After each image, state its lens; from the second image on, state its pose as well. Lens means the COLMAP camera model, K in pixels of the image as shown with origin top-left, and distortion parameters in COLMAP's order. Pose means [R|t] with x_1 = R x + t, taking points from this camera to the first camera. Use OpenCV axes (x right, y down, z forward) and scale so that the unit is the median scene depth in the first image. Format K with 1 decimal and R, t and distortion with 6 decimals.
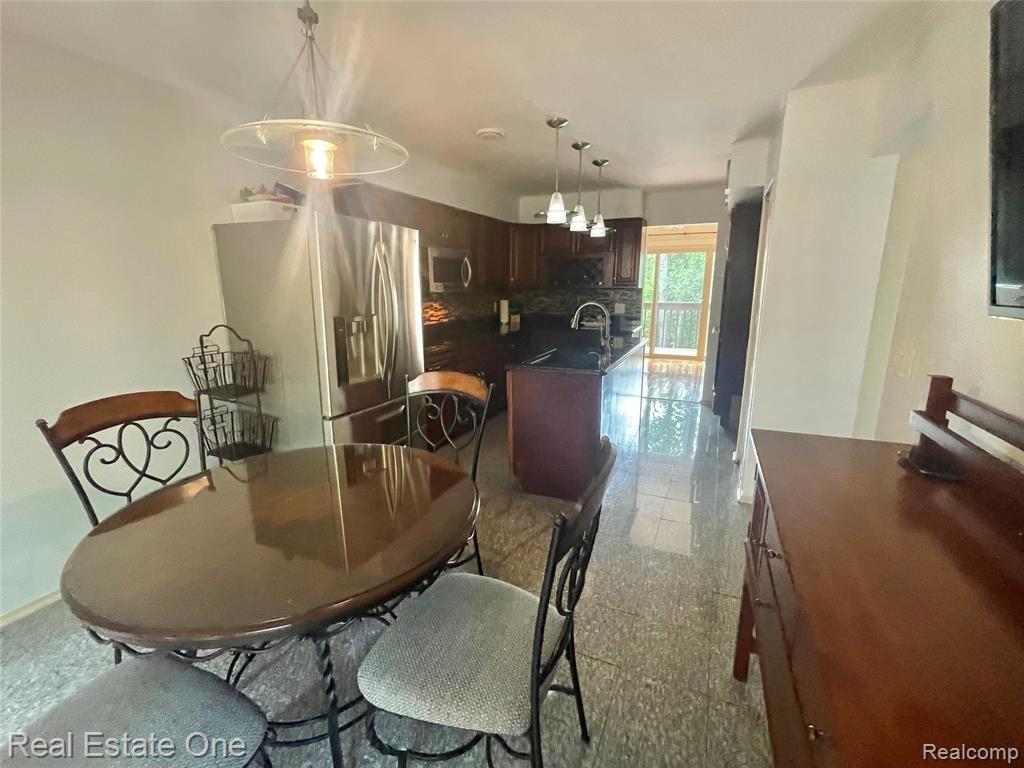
lens RADIAL K [[449.8, 0, 512.0], [0, 449.8, 384.0], [0, 0, 1]] dist [0.007865, -0.000298]
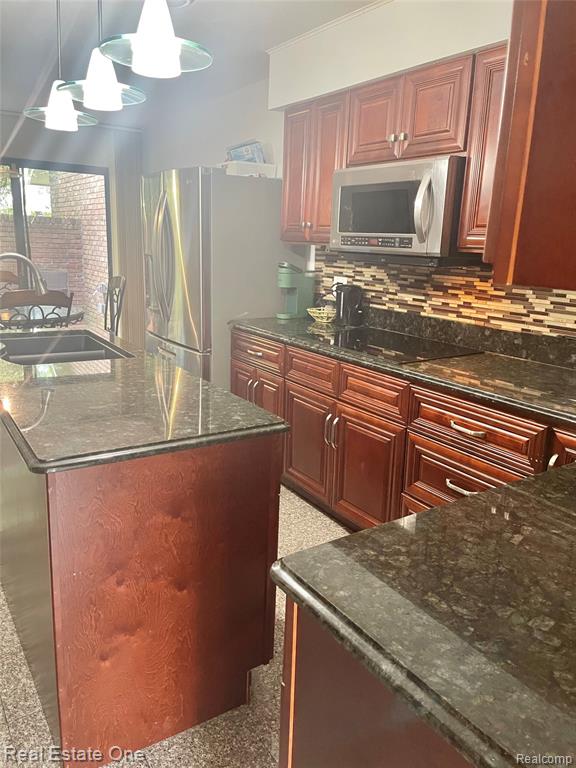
lens RADIAL K [[578.6, 0, 285.4], [0, 578.6, 382.9], [0, 0, 1]] dist [0.067898, -0.095300]
pose [[-0.558486, 0.187211, -0.808113, 0.430162], [-0.210036, 0.910539, 0.356094, -0.253083], [0.802483, 0.368606, -0.469202, 1.152361]]
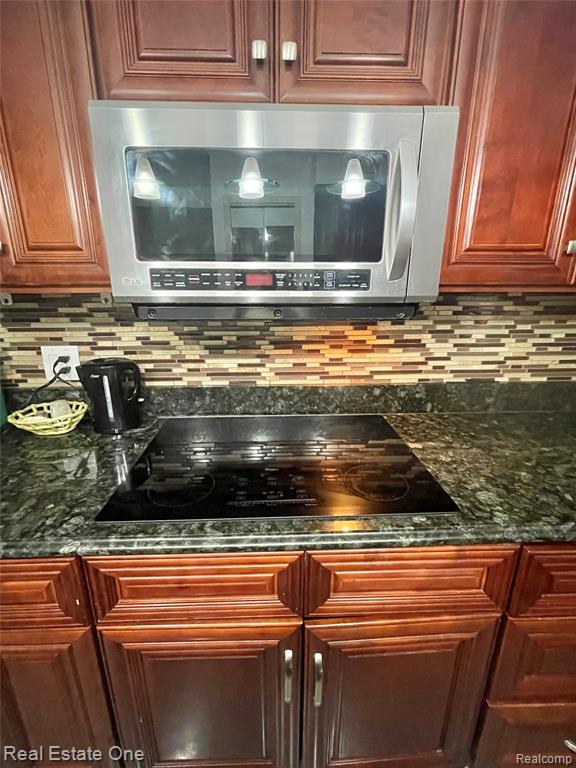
lens RADIAL K [[337.4, 0, 284.2], [0, 337.4, 379.8], [0, 0, 1]] dist [0.007865, -0.000298]
pose [[0.419574, 0.251069, -0.872308, 0.041433], [-0.196648, 0.963307, 0.182674, -0.178192], [0.886164, 0.094893, 0.453551, 0.836133]]
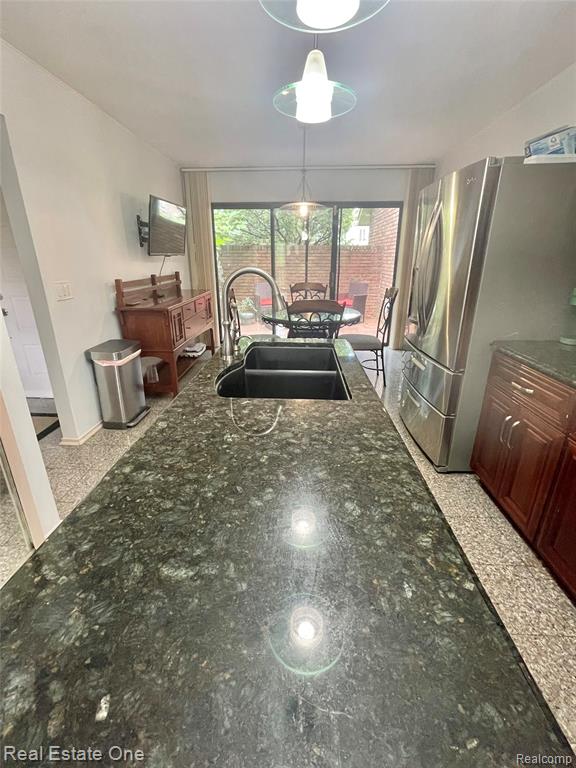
lens RADIAL K [[337.4, 0, 284.2], [0, 337.4, 379.8], [0, 0, 1]] dist [0.007865, -0.000298]
pose [[-0.938639, 0.125426, -0.321286, 0.201996], [-0.066895, 0.847637, 0.526342, -0.194467], [0.338351, 0.515538, -0.787236, 0.958641]]
